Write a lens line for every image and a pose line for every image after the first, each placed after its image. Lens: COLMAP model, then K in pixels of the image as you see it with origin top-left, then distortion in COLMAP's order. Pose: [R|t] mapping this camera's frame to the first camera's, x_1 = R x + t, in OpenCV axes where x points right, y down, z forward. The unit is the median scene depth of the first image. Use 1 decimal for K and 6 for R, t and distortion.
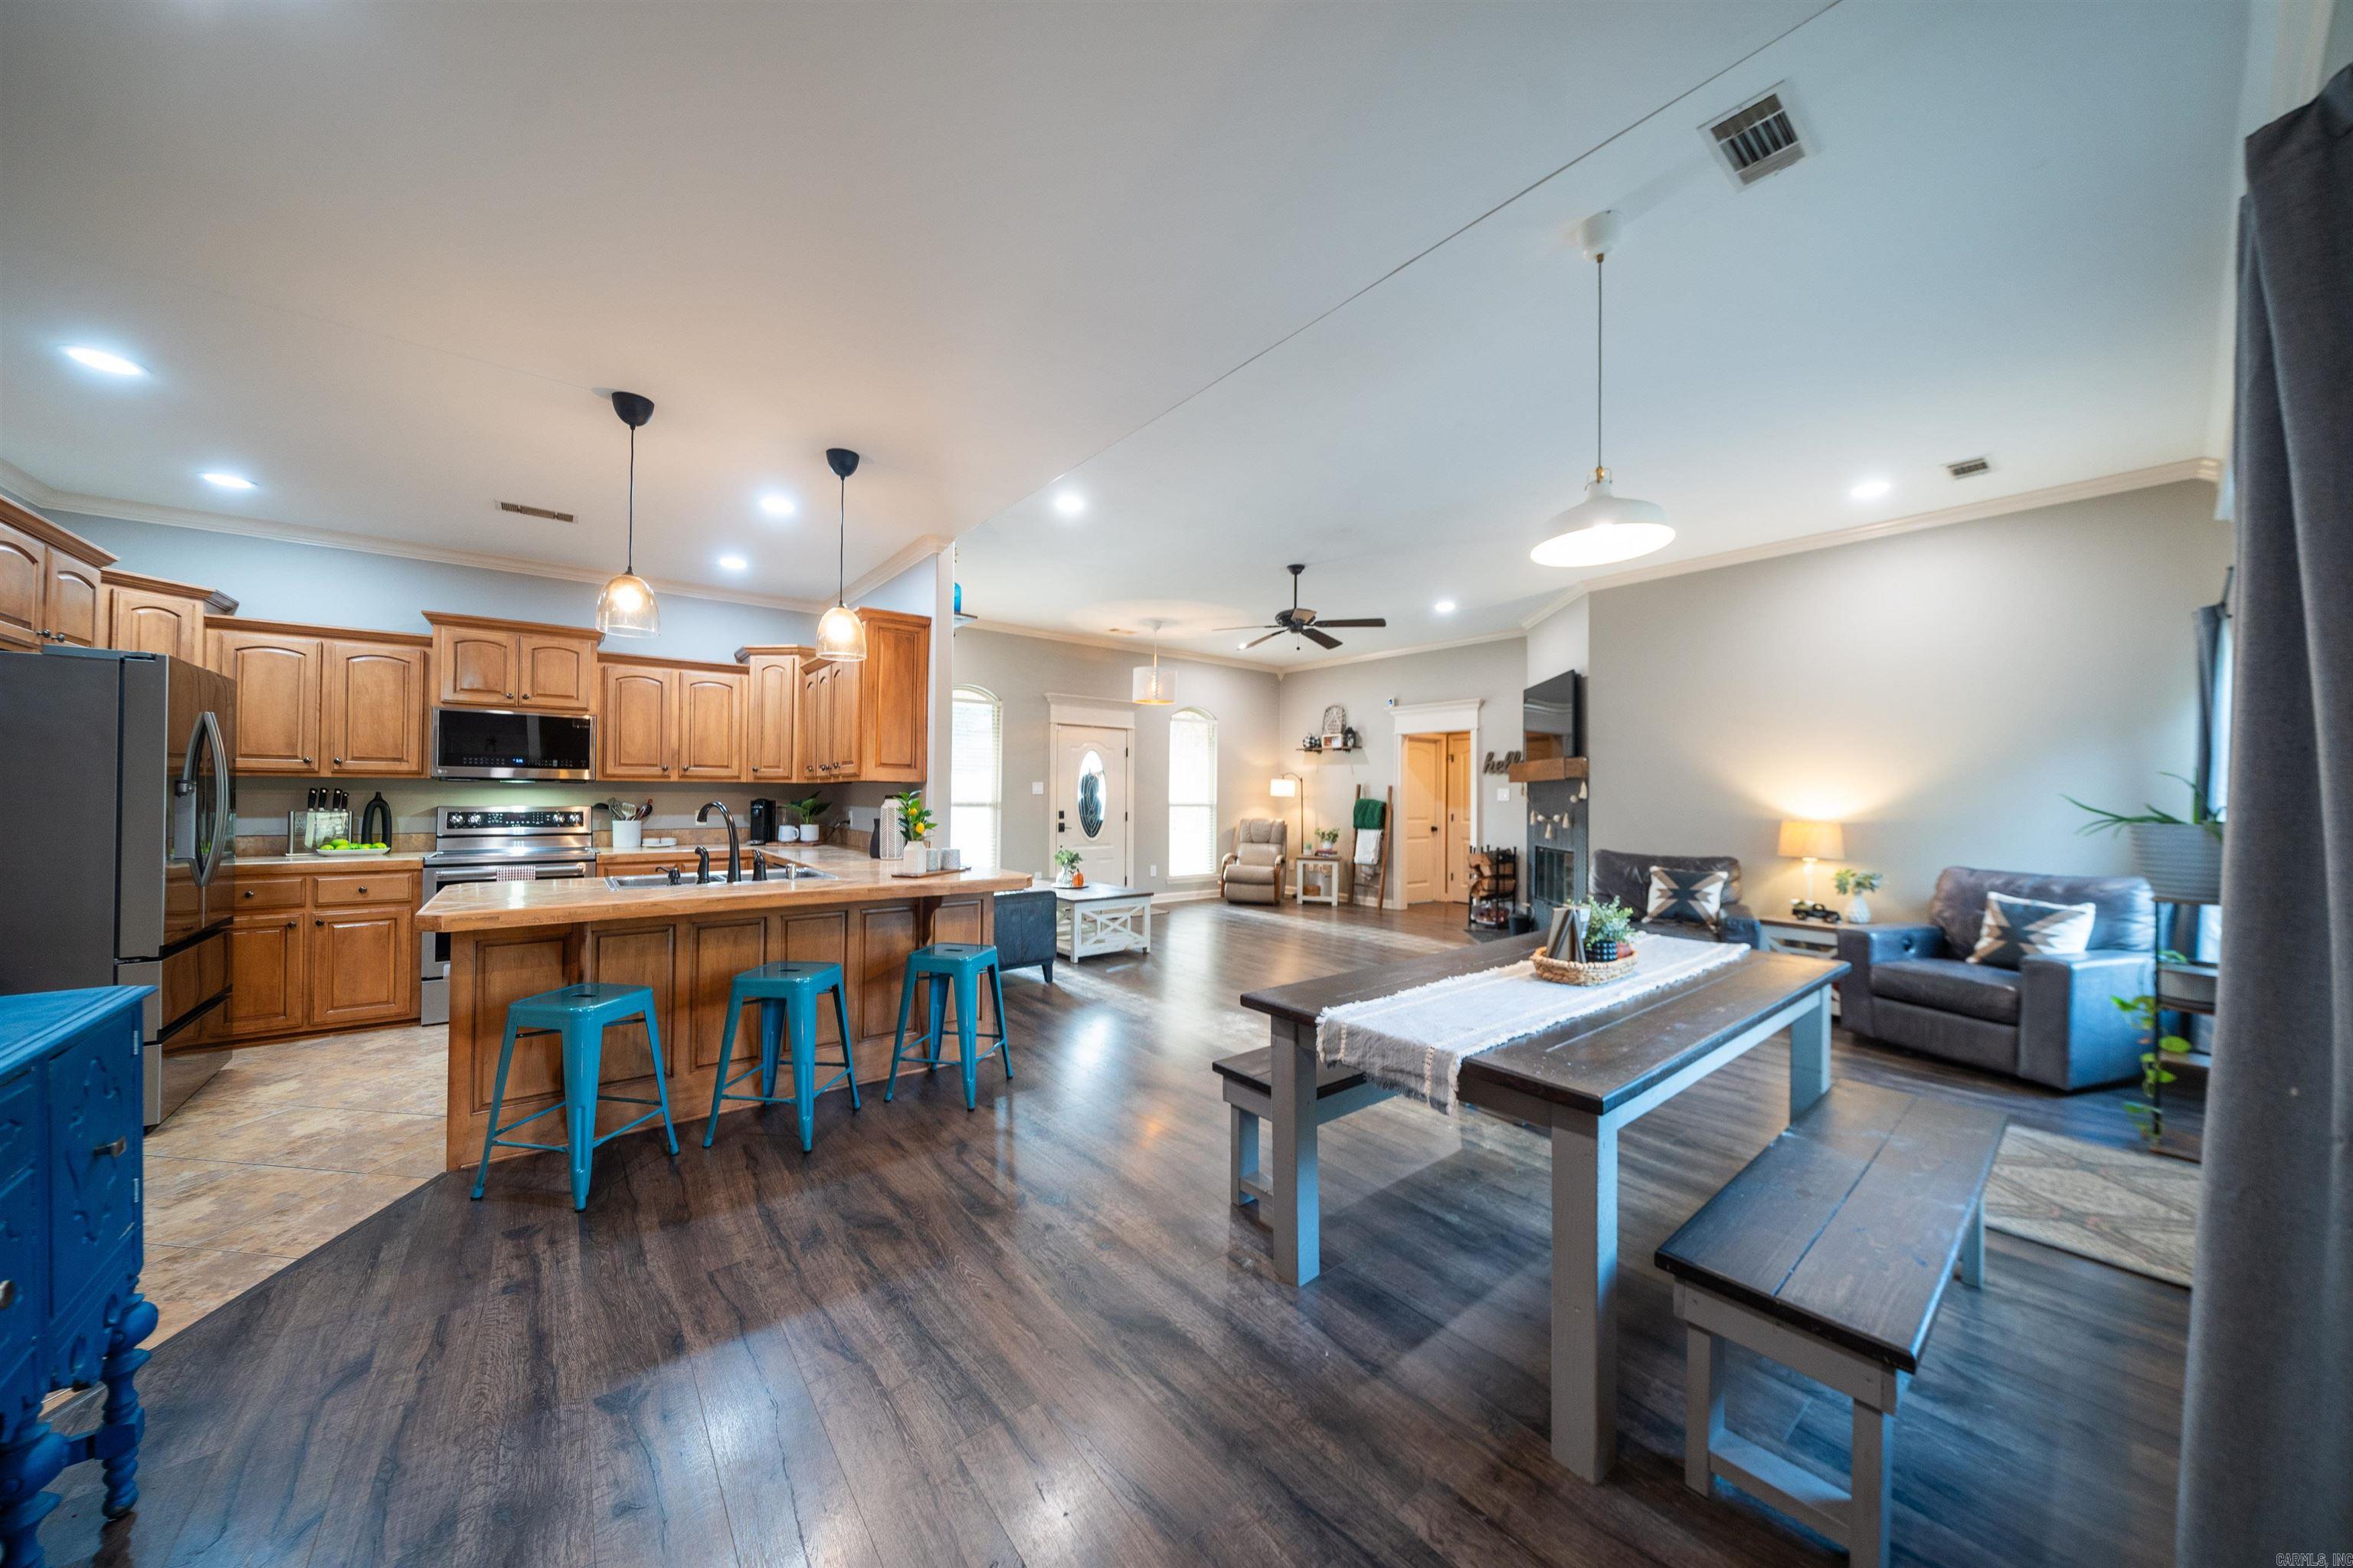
lens RADIAL K [[794.7, 0, 1175.9], [0, 794.7, 790.9], [0, 0, 1]] dist [-0.008625, 0.000221]
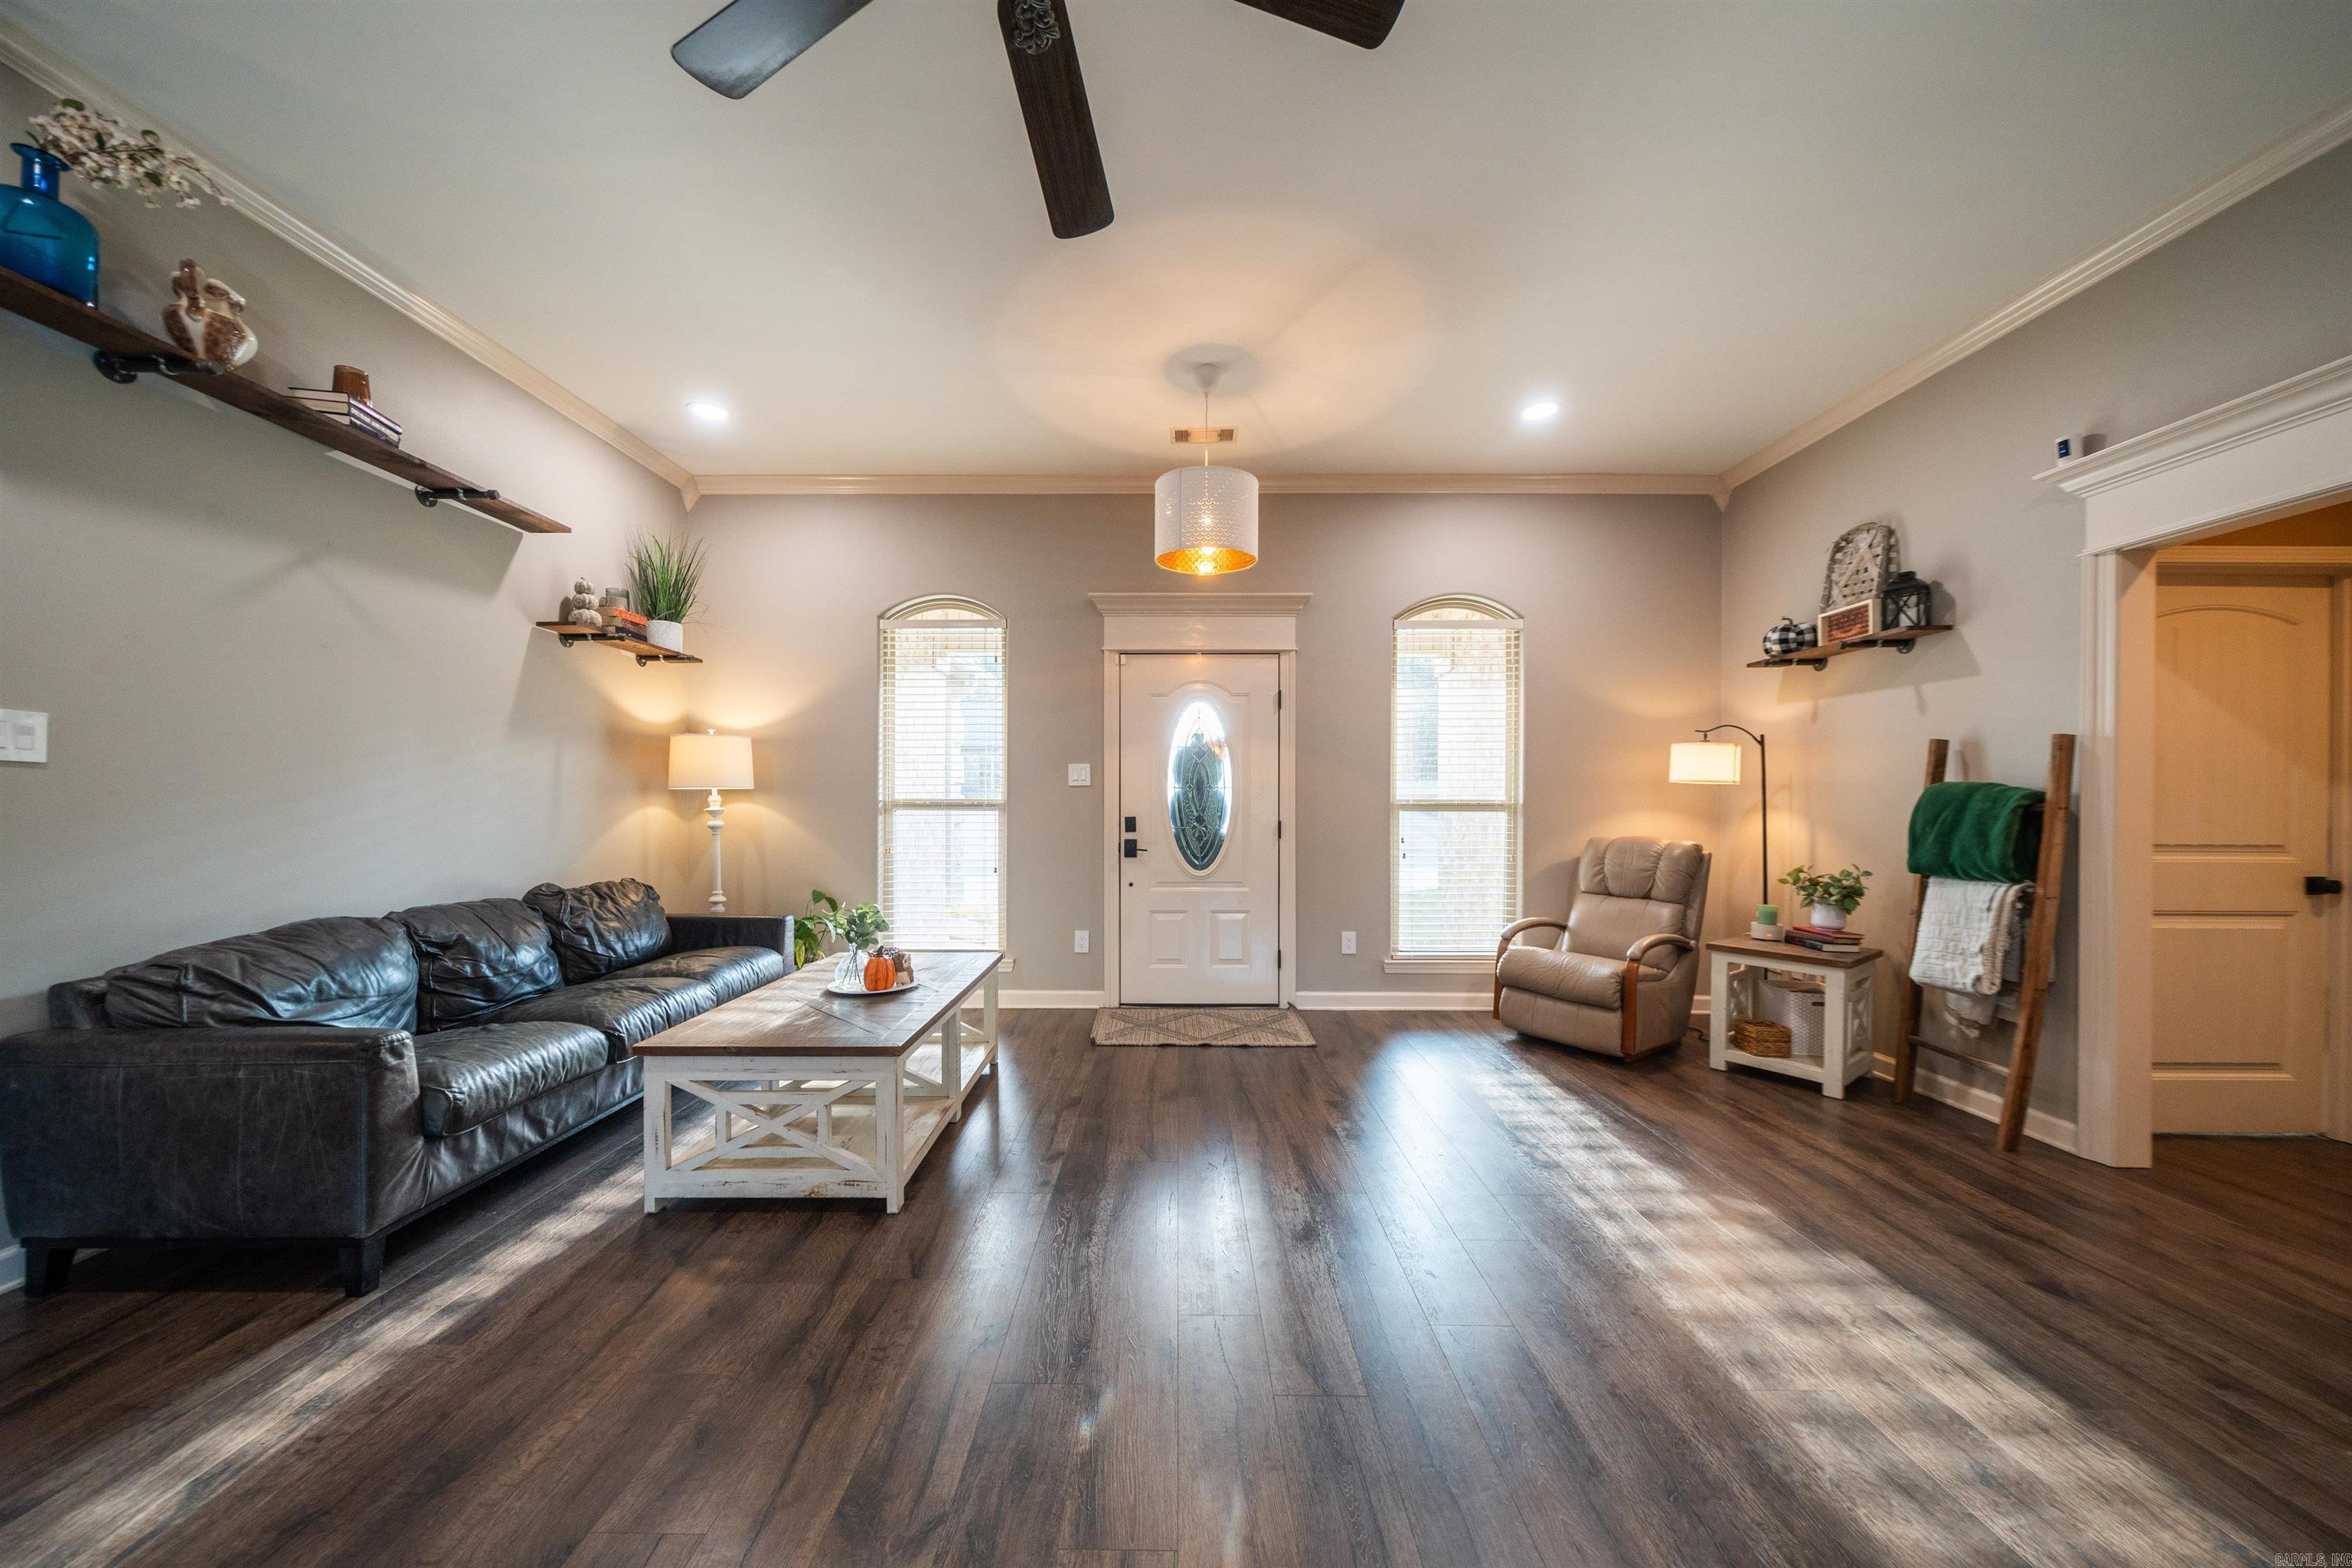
lens RADIAL K [[794.4, 0, 1188.2], [0, 794.4, 807.2], [0, 0, 1]] dist [-0.008625, 0.000221]
pose [[0.771982, -0.006632, -0.635610, 0.345590], [0.009791, 0.999951, 0.001459, 0.028258], [0.635569, -0.007349, 0.772009, 0.963690]]
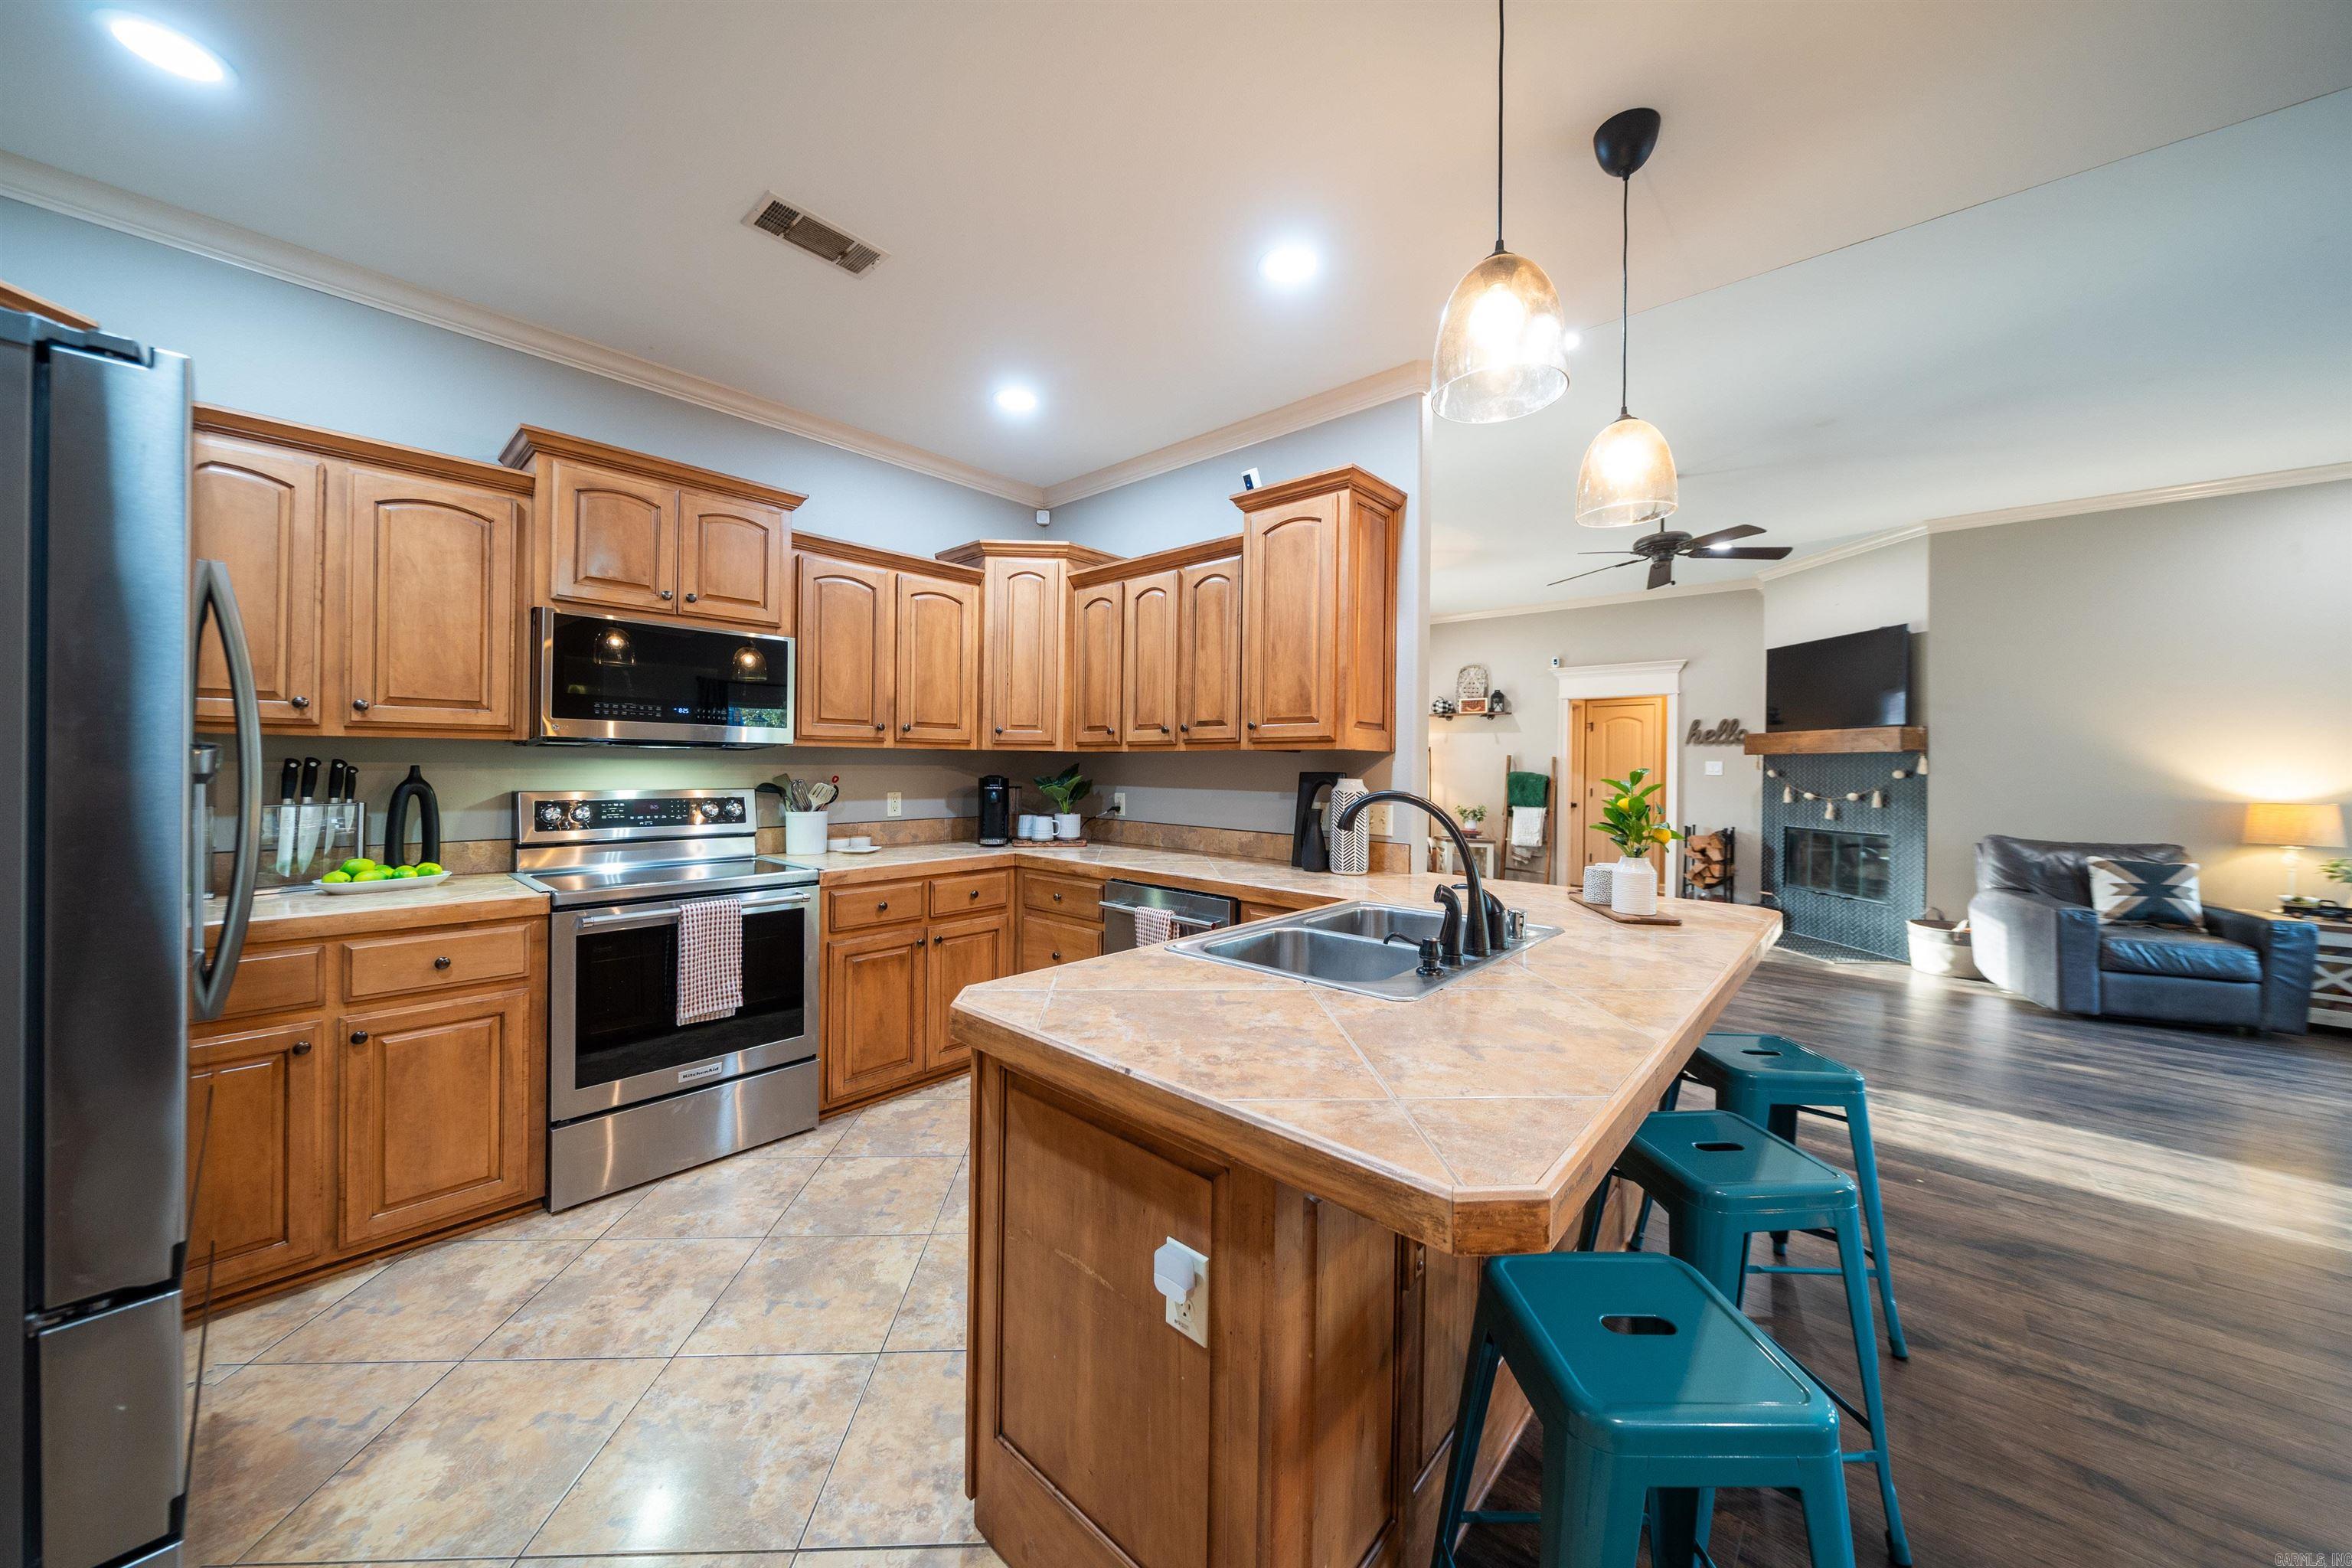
lens RADIAL K [[794.4, 0, 1162.9], [0, 794.4, 770.1], [0, 0, 1]] dist [-0.008625, 0.000221]
pose [[0.988189, 0.001003, 0.153236, -0.496528], [-0.002855, 0.999925, 0.011868, -0.002737], [-0.153212, -0.012165, 0.988118, 0.330960]]
